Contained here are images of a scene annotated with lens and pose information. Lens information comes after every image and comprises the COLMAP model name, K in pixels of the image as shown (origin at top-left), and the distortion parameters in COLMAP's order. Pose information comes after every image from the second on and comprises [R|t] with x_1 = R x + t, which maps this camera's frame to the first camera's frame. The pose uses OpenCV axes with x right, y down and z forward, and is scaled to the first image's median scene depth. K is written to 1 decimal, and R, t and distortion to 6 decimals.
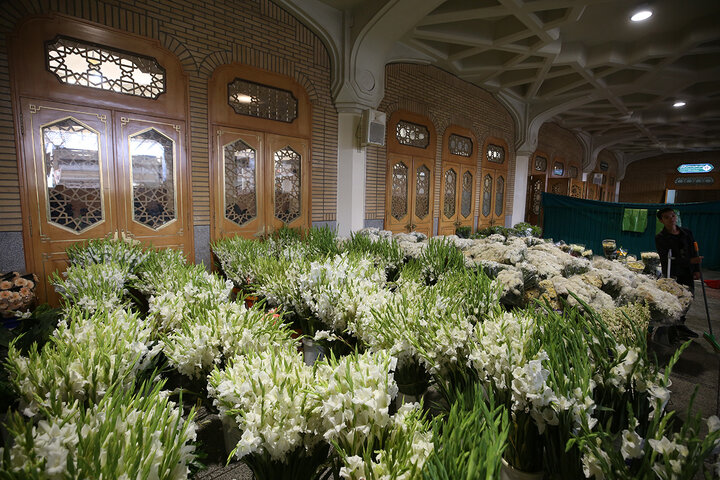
lens RADIAL K [[384.3, 0, 354.8], [0, 384.3, 238.9], [0, 0, 1]] dist [-0.049058, 0.022129]
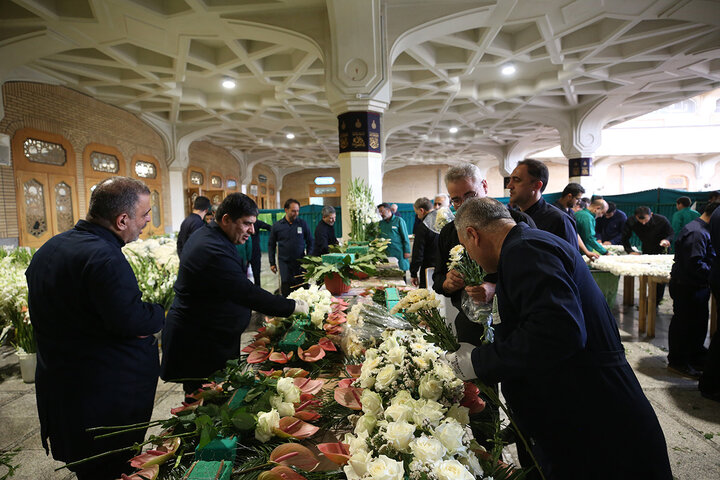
lens RADIAL K [[384.3, 0, 354.8], [0, 384.3, 238.9], [0, 0, 1]] dist [-0.049058, 0.022129]
pose [[0.686459, -0.089892, 0.721591, -0.015528], [0.111162, 0.993639, 0.018032, 0.018471], [-0.718622, 0.067835, 0.692084, -0.170628]]
